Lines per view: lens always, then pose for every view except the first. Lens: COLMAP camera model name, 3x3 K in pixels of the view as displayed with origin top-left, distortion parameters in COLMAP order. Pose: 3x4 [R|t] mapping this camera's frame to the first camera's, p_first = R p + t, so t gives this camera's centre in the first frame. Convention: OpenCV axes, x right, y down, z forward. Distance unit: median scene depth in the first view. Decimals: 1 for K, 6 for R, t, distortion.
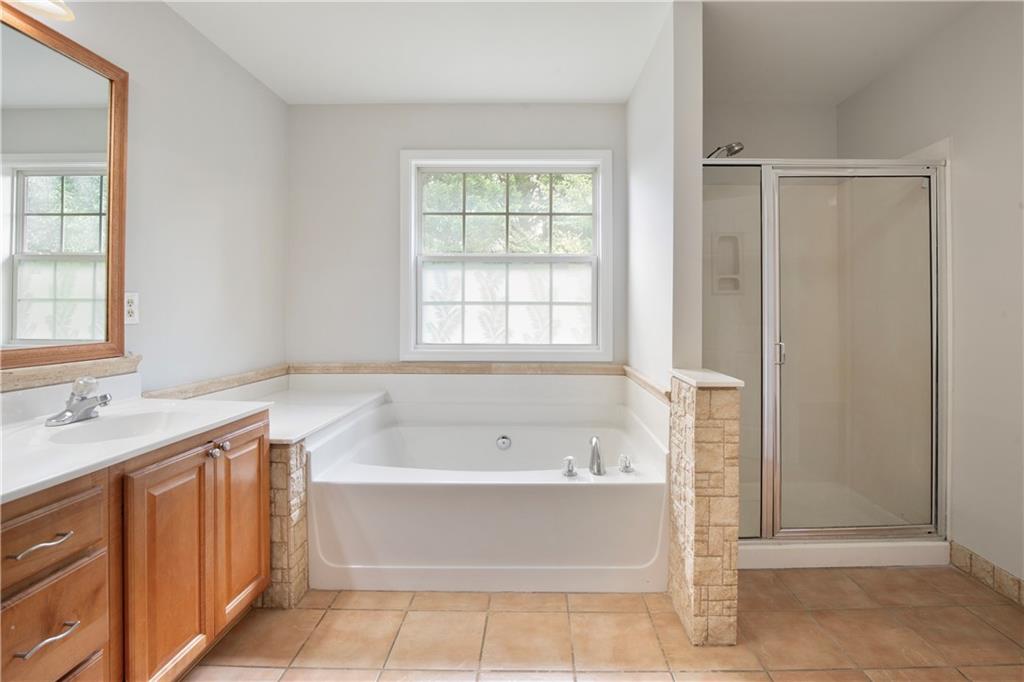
lens RADIAL K [[485.2, 0, 532.7], [0, 485.2, 309.9], [0, 0, 1]] dist [-0.023122, 0.000733]
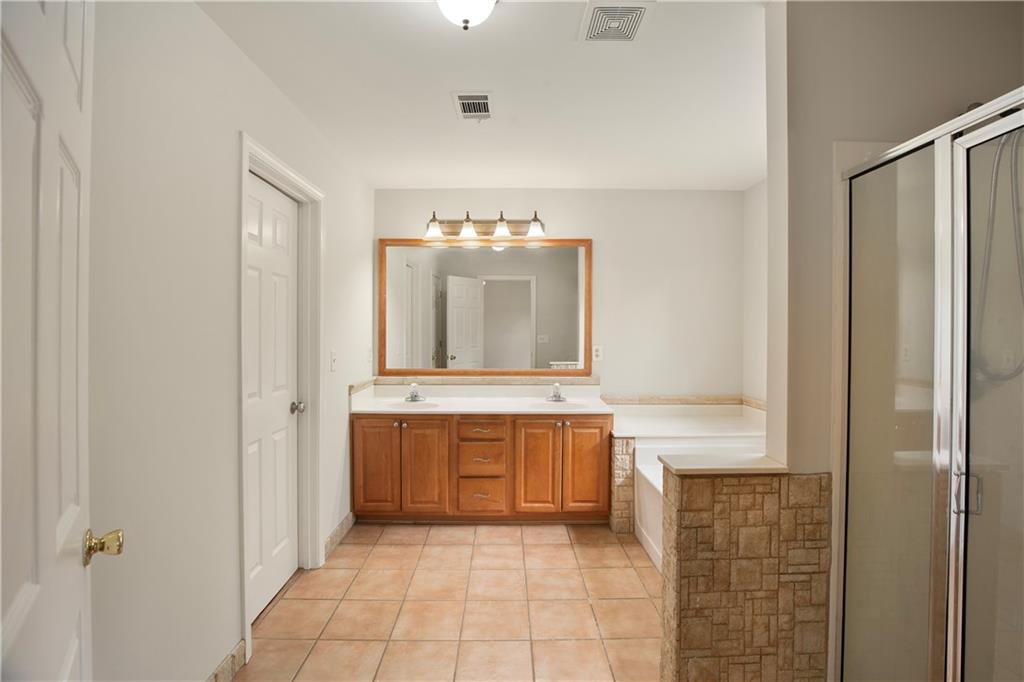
lens RADIAL K [[470.1, 0, 509.7], [0, 470.1, 330.5], [0, 0, 1]] dist [-0.028661, 0.000101]
pose [[0.019274, -0.001463, -0.999813, 1.127316], [0.000513, 0.999999, -0.001453, -0.095329], [0.999814, -0.000485, 0.019275, 0.575755]]
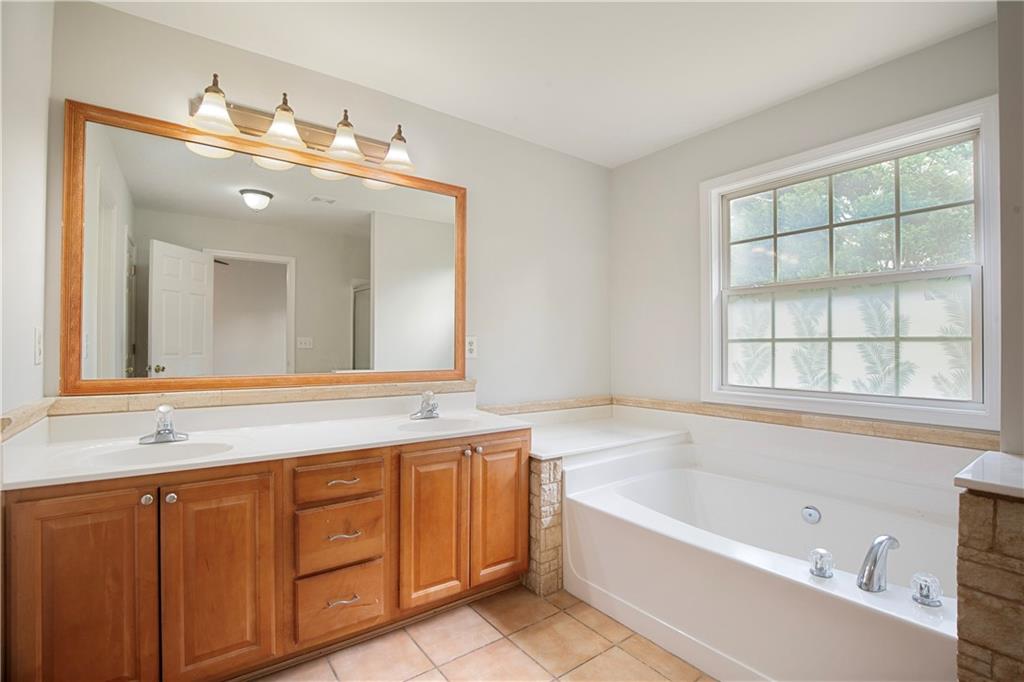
lens RADIAL K [[469.7, 0, 515.6], [0, 469.7, 344.0], [0, 0, 1]] dist [-0.028685, 0.000702]
pose [[0.604893, -0.006654, -0.796279, 0.382312], [0.000547, 0.999968, -0.007941, -0.002034], [0.796307, 0.004368, 0.604877, 0.230249]]
